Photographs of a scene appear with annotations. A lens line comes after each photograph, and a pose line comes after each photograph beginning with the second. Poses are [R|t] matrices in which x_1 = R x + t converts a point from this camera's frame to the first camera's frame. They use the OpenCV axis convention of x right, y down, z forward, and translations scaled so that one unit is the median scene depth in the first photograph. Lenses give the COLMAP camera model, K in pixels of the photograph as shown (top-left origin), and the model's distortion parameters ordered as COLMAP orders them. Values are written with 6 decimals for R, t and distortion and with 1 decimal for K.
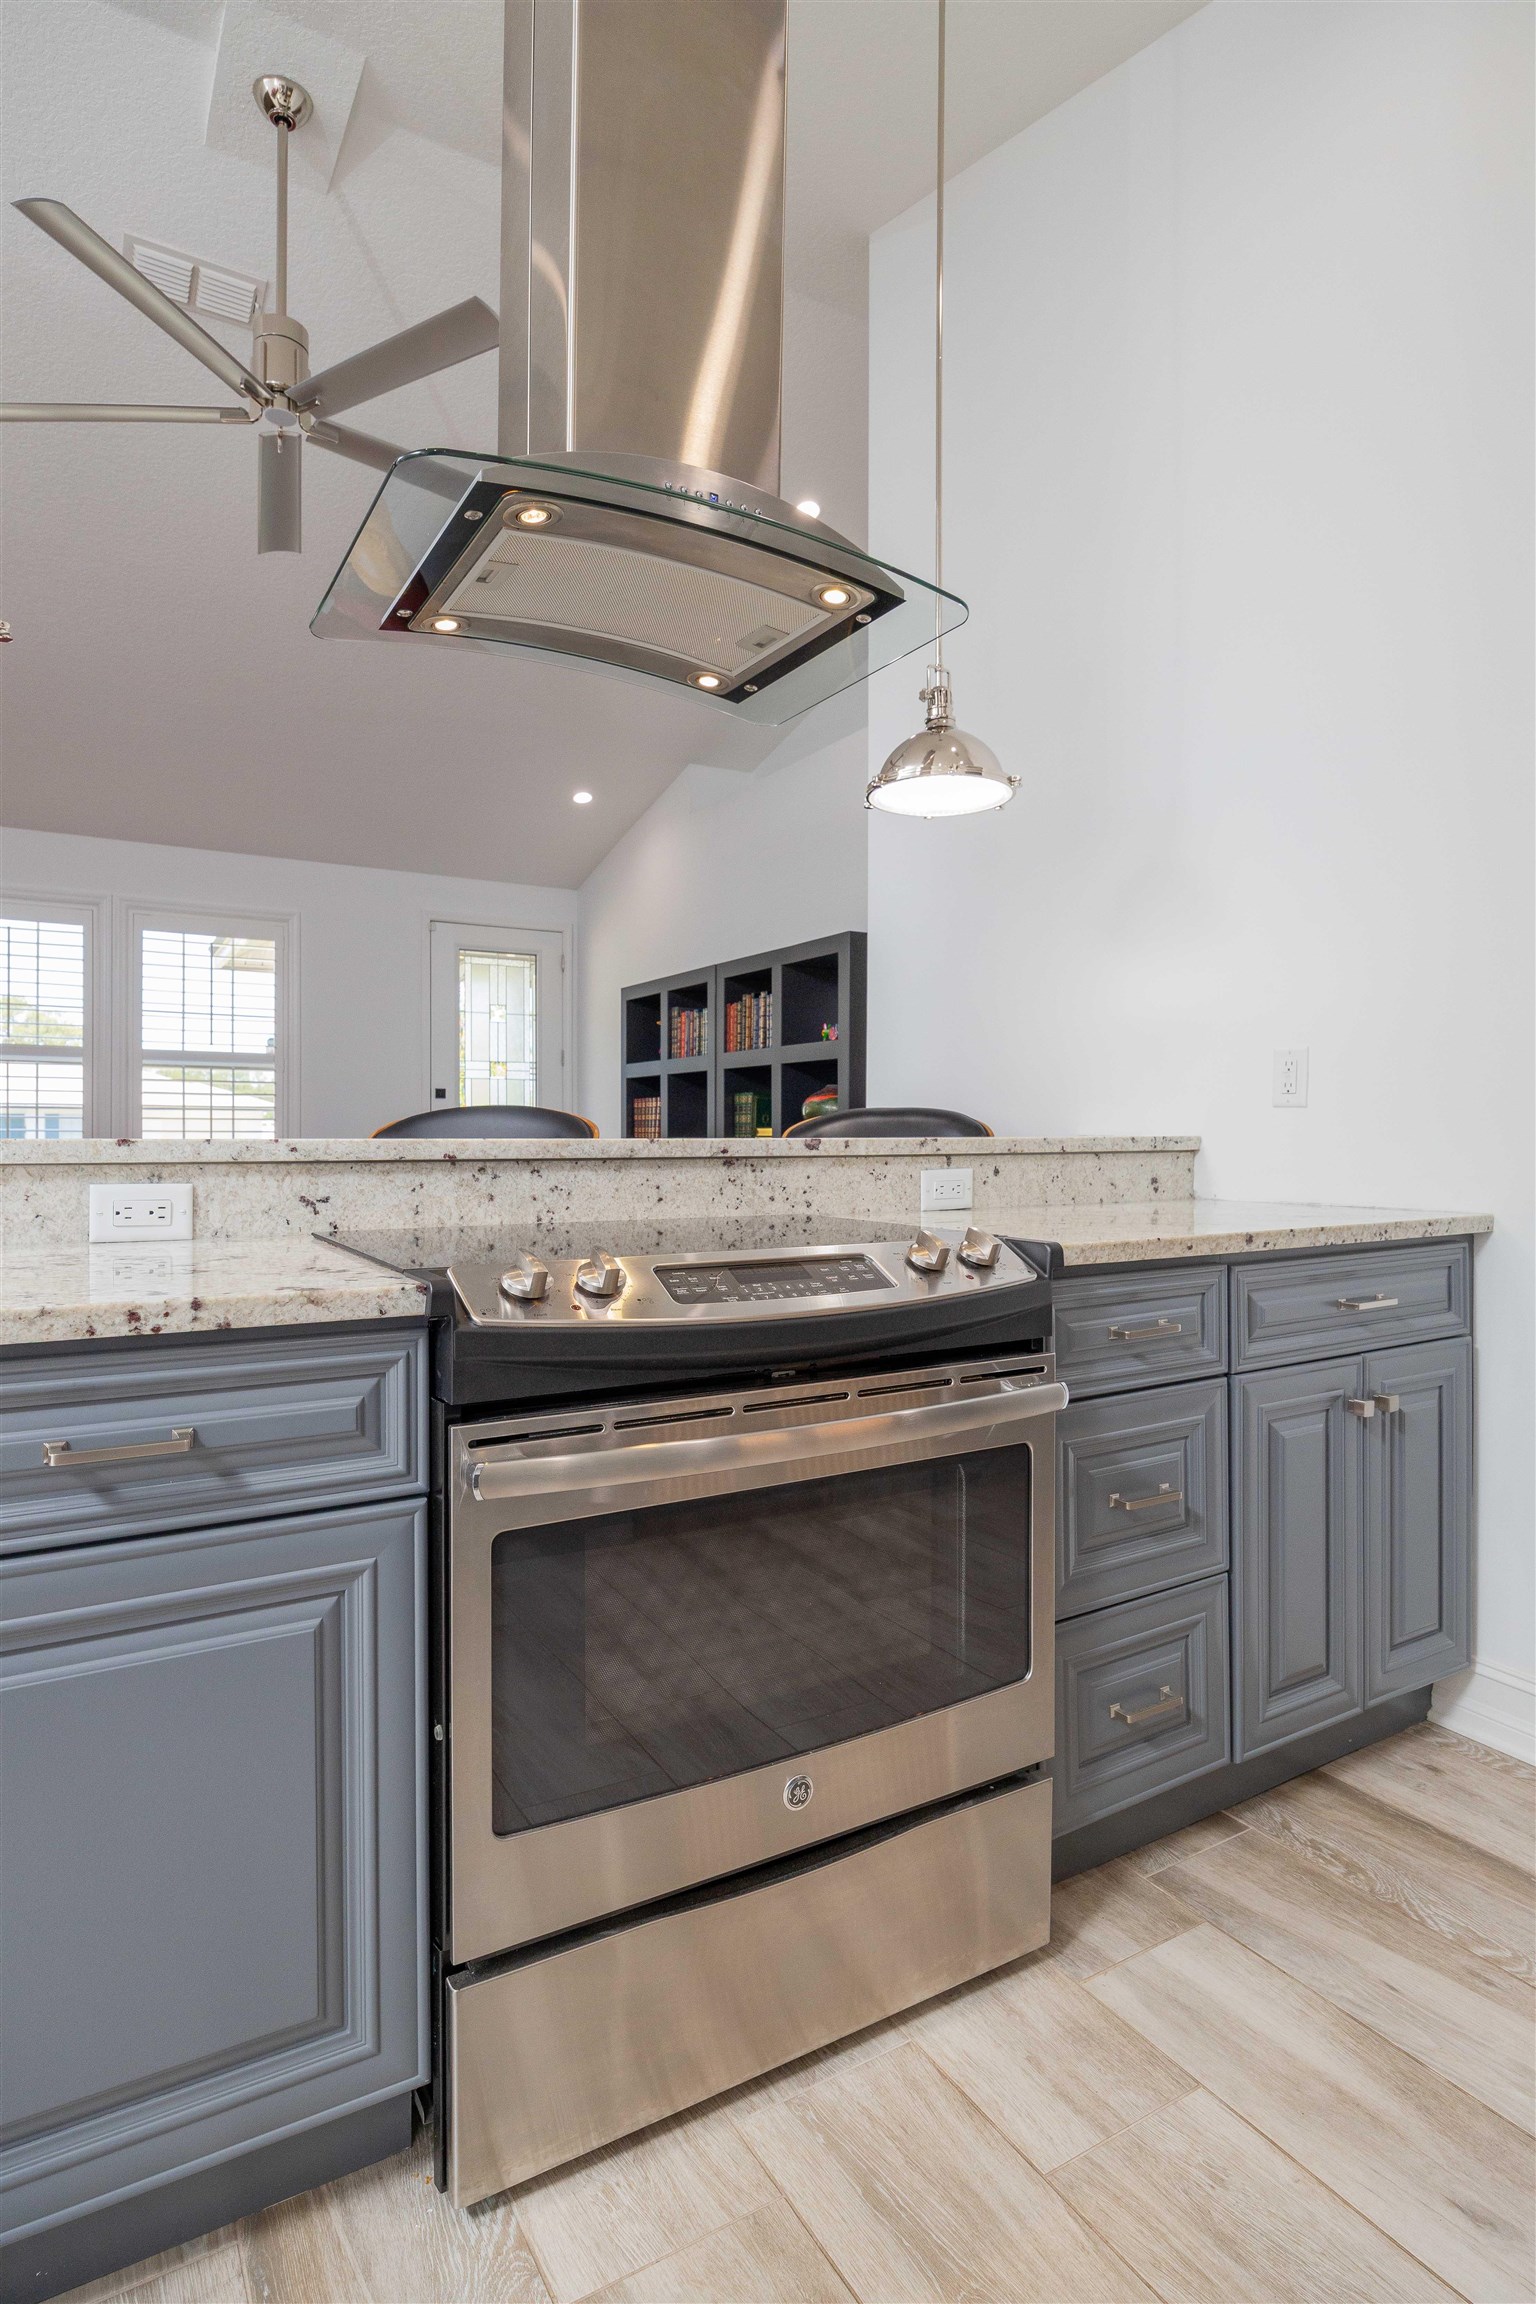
lens RADIAL K [[1171.2, 0, 723.5], [0, 1171.2, 1145.1], [0, 0, 1]] dist [0.001561, 0.000024]
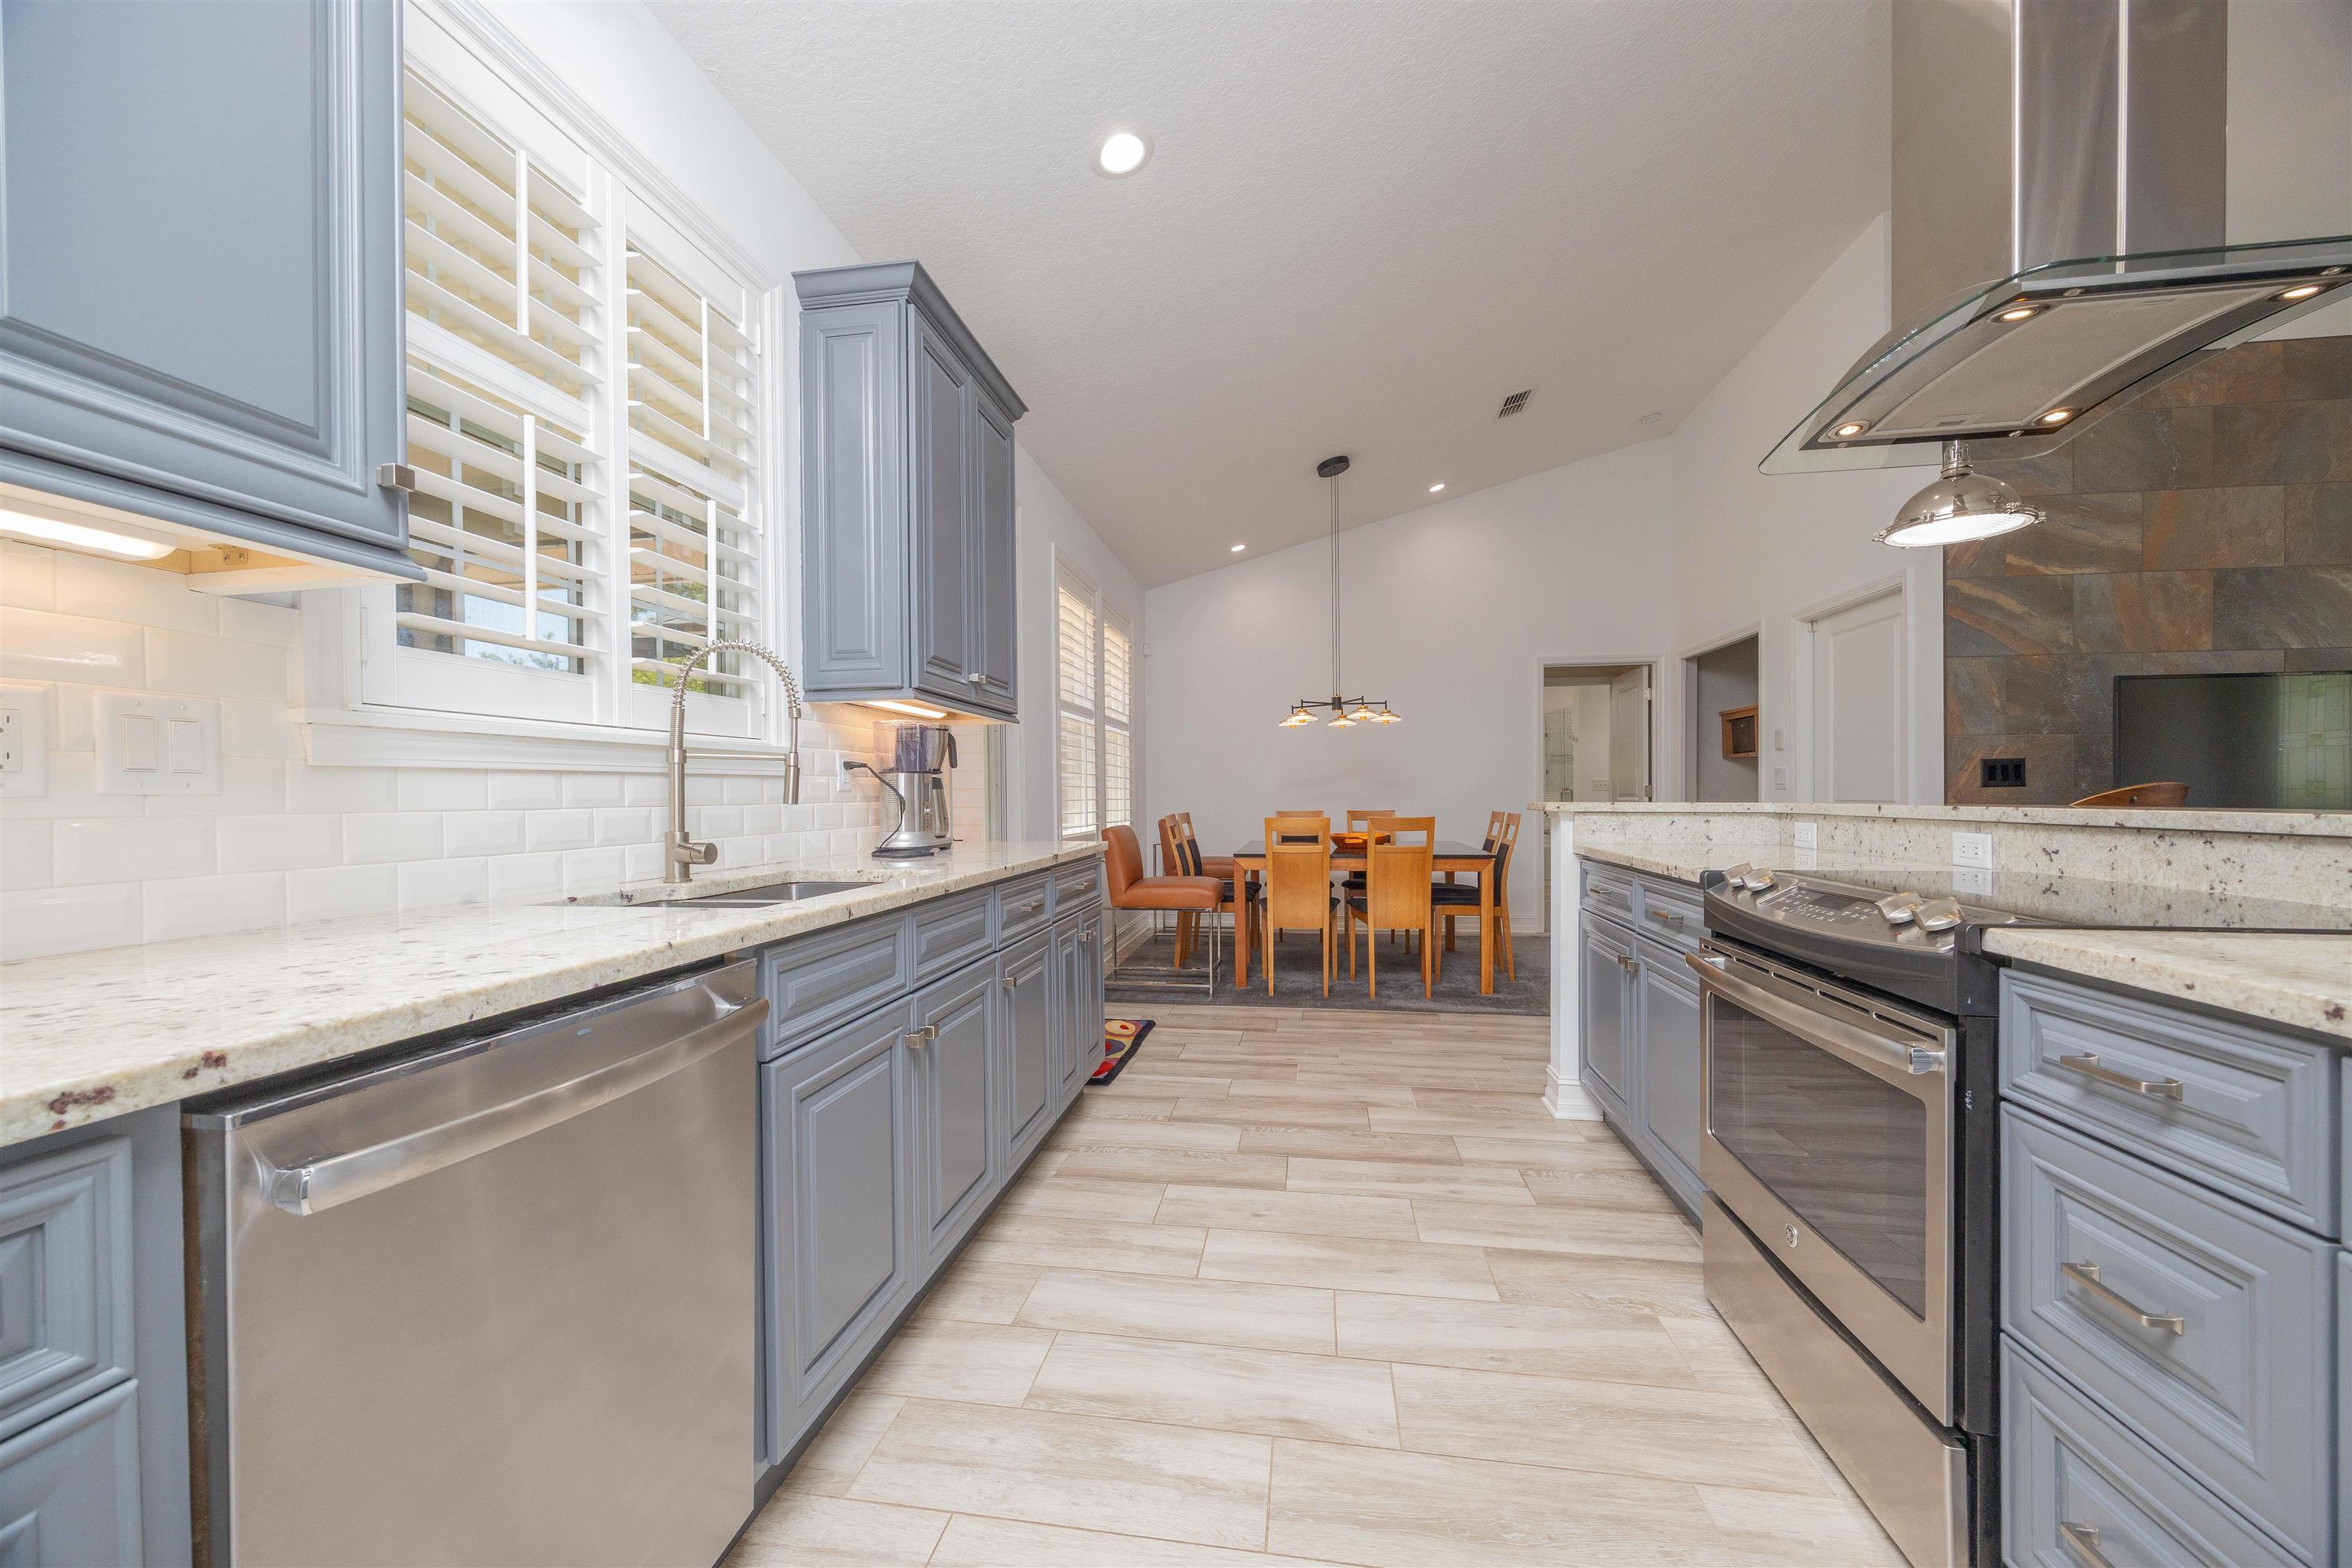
lens RADIAL K [[862.7, 0, 1181.3], [0, 862.7, 796.9], [0, 0, 1]] dist [-0.001144, 0.000446]
pose [[-0.608795, 0.005754, -0.793307, 1.033626], [-0.003352, 0.999946, 0.009825, -0.023146], [0.793321, 0.008640, -0.608743, 0.751128]]
